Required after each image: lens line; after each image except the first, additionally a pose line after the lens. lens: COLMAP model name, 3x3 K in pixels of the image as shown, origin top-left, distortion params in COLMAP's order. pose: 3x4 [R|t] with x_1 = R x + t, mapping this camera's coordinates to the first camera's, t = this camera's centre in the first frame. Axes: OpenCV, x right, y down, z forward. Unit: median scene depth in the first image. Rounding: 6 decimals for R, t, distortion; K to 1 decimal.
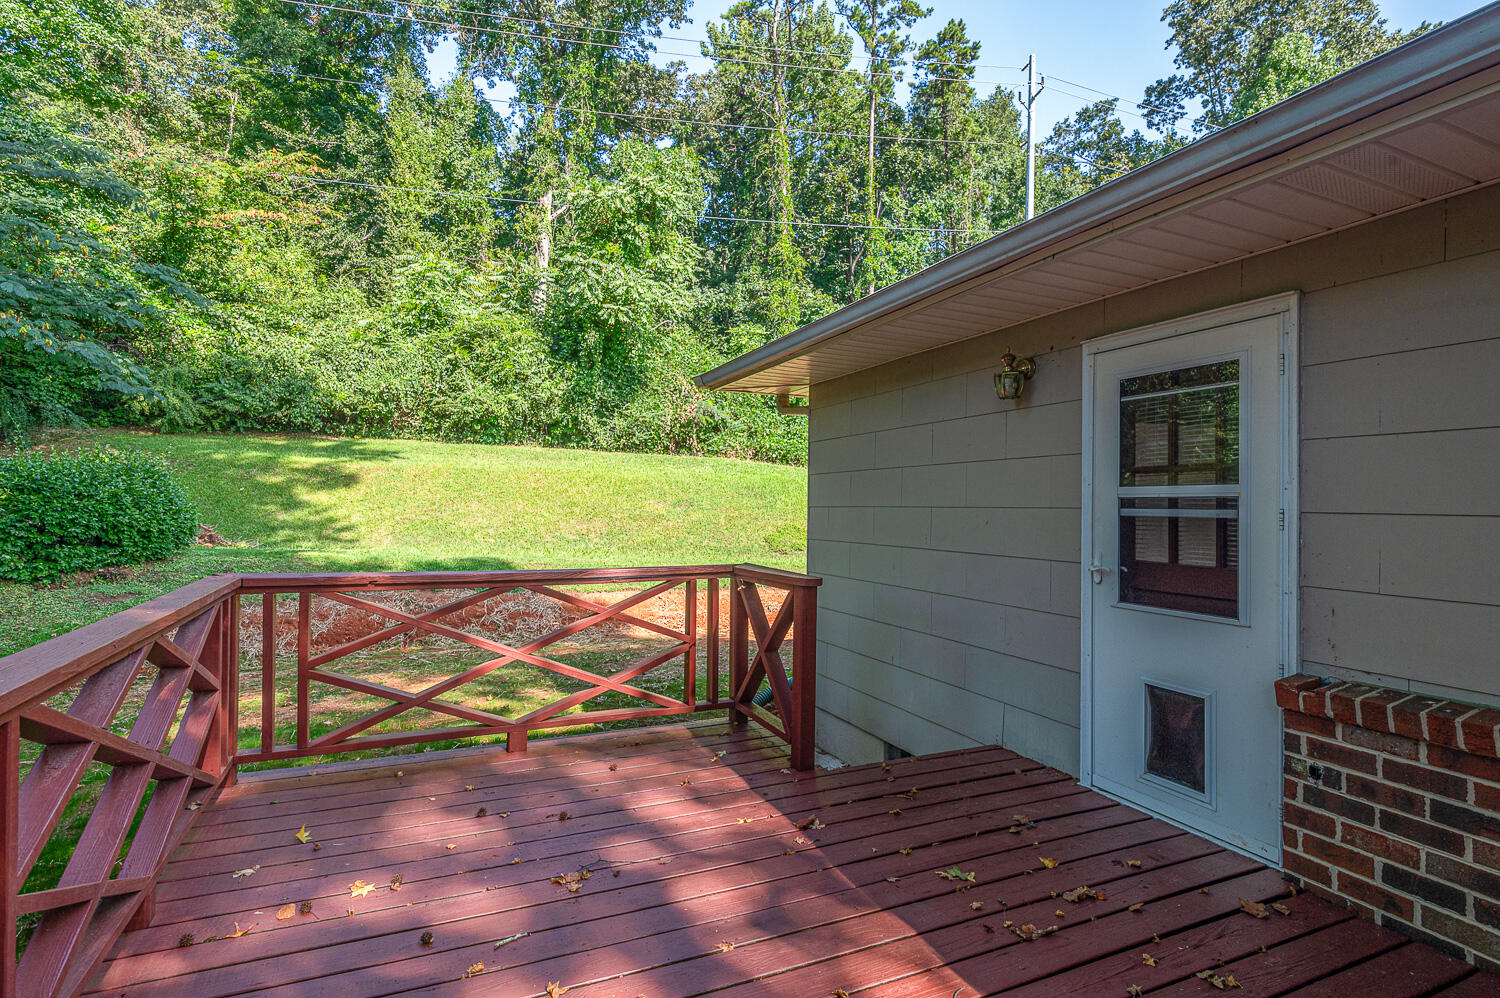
lens RADIAL K [[745.2, 0, 762.8], [0, 745.2, 499.6], [0, 0, 1]] dist [0.003285, -0.003859]
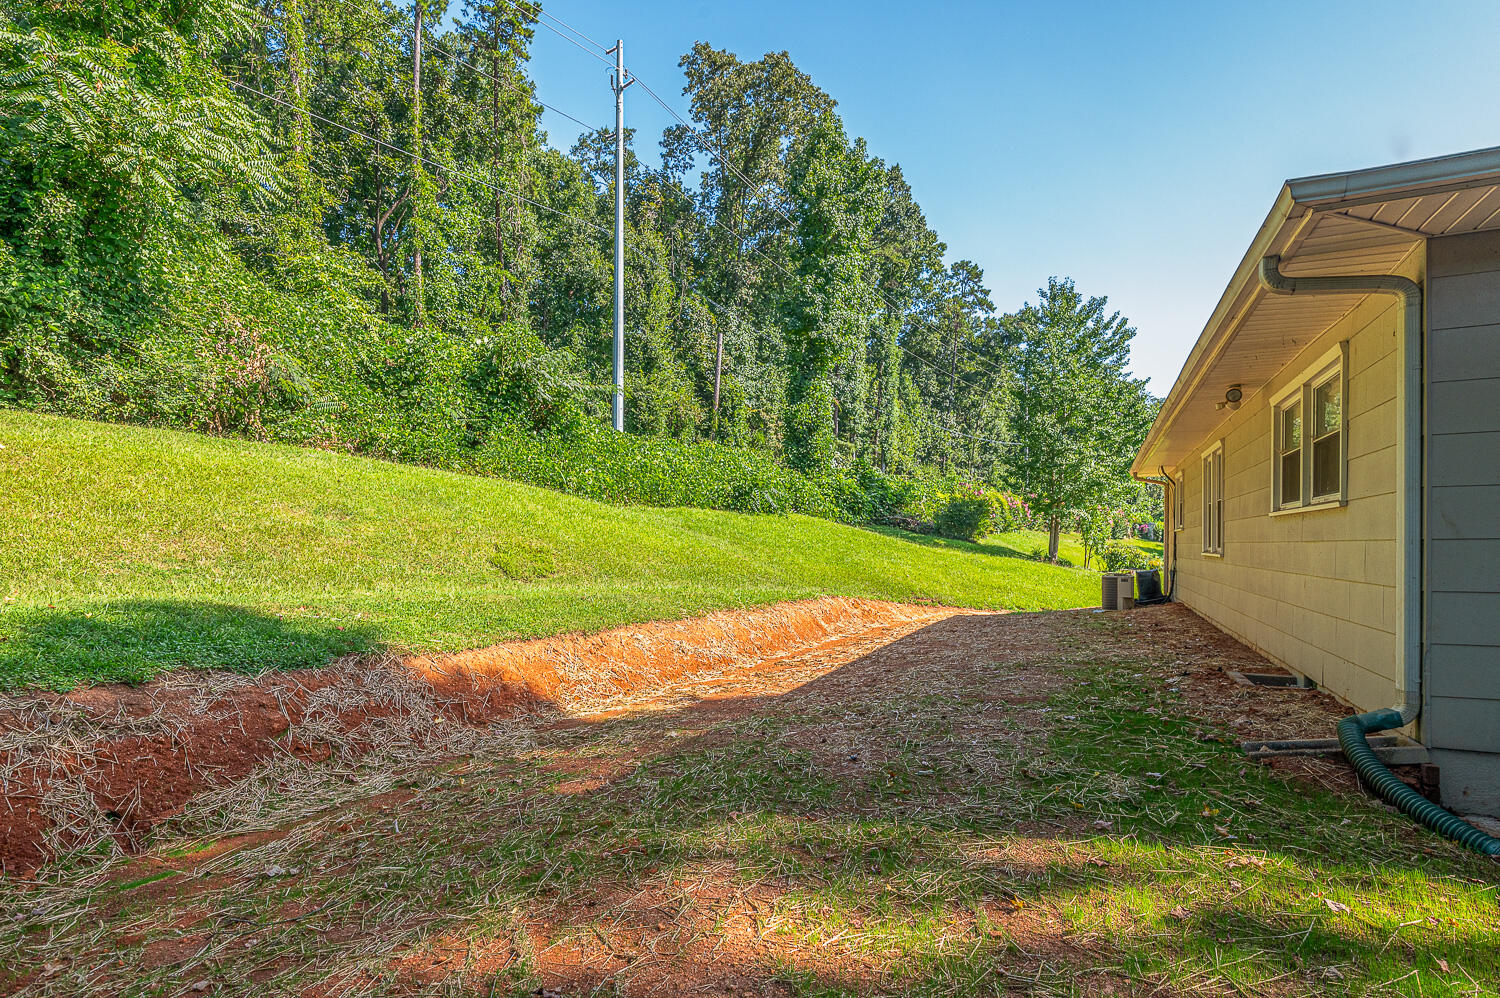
lens RADIAL K [[745.2, 0, 745.3], [0, 745.2, 565.1], [0, 0, 1]] dist [0.003285, -0.003859]
pose [[0.751082, -0.034734, 0.659295, -0.129677], [0.006831, 0.998971, 0.044847, 0.013388], [-0.660174, -0.029180, 0.750546, 0.151345]]
